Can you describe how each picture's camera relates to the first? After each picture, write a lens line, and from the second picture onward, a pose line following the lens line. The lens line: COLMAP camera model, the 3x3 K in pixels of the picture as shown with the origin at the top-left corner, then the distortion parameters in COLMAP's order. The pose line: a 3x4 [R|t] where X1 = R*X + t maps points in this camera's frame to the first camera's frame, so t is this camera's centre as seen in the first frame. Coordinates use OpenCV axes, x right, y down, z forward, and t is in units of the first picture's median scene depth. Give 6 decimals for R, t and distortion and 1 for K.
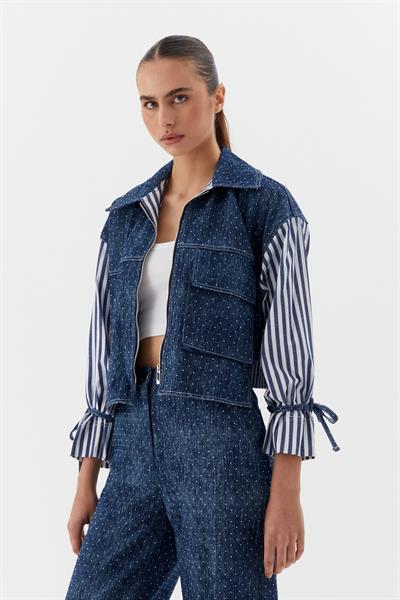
lens RADIAL K [[1208.4, 0, 200.0], [0, 1208.4, 300.0], [0, 0, 1]] dist [0.318182, 0.067038]
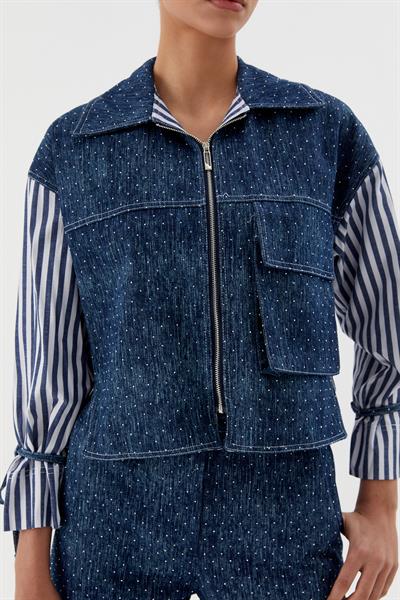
lens RADIAL K [[713.7, 0, 200.0], [0, 713.7, 300.0], [0, 0, 1]] dist [0.096716, 0.006309]
pose [[0.888839, -0.095015, 0.448261, -0.191723], [0.043752, 0.991394, 0.123385, -0.038679], [-0.456127, -0.090057, 0.885346, 0.694933]]
